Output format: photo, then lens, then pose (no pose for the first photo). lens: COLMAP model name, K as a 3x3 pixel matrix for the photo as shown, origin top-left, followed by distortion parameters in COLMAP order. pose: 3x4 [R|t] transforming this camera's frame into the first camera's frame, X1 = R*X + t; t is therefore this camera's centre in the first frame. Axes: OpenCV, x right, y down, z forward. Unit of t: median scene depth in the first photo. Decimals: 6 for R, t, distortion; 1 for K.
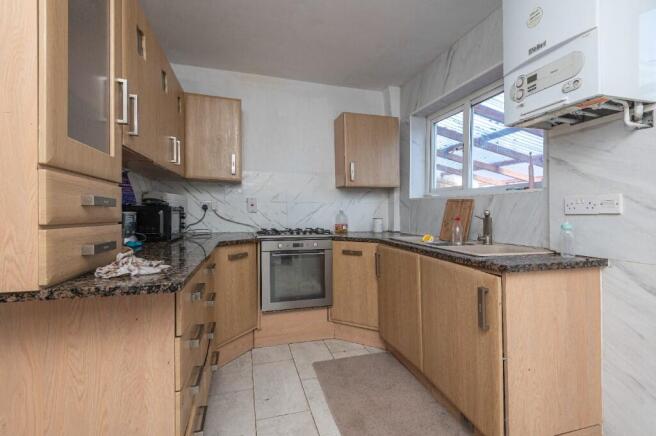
lens RADIAL K [[306.4, 0, 330.5], [0, 306.4, 214.9], [0, 0, 1]] dist [0.003301, -0.000420]
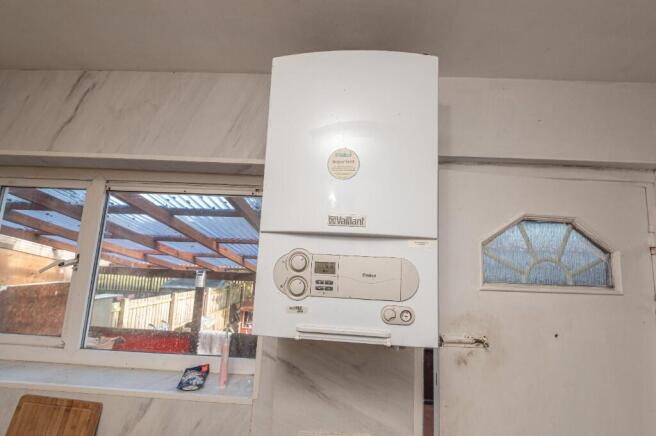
lens RADIAL K [[306.4, 0, 330.5], [0, 306.4, 214.9], [0, 0, 1]] dist [0.003301, -0.000420]
pose [[0.327588, 0.144392, 0.933722, 0.107607], [-0.038256, 0.989470, -0.139592, -0.311329], [-0.944046, 0.010008, 0.329662, 0.554624]]
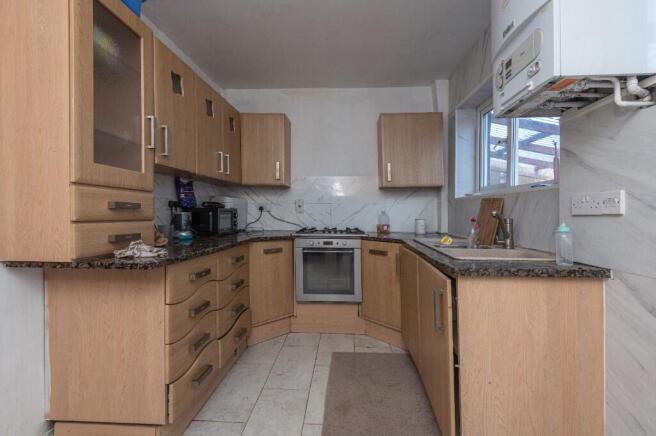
lens RADIAL K [[306.4, 0, 329.6], [0, 306.4, 218.1], [0, 0, 1]] dist [0.003002, -0.000111]
pose [[0.942093, 0.005601, -0.335305, 0.316298], [-0.002597, 0.999952, 0.009406, 0.000105], [0.335342, -0.007990, 0.942063, -0.017774]]
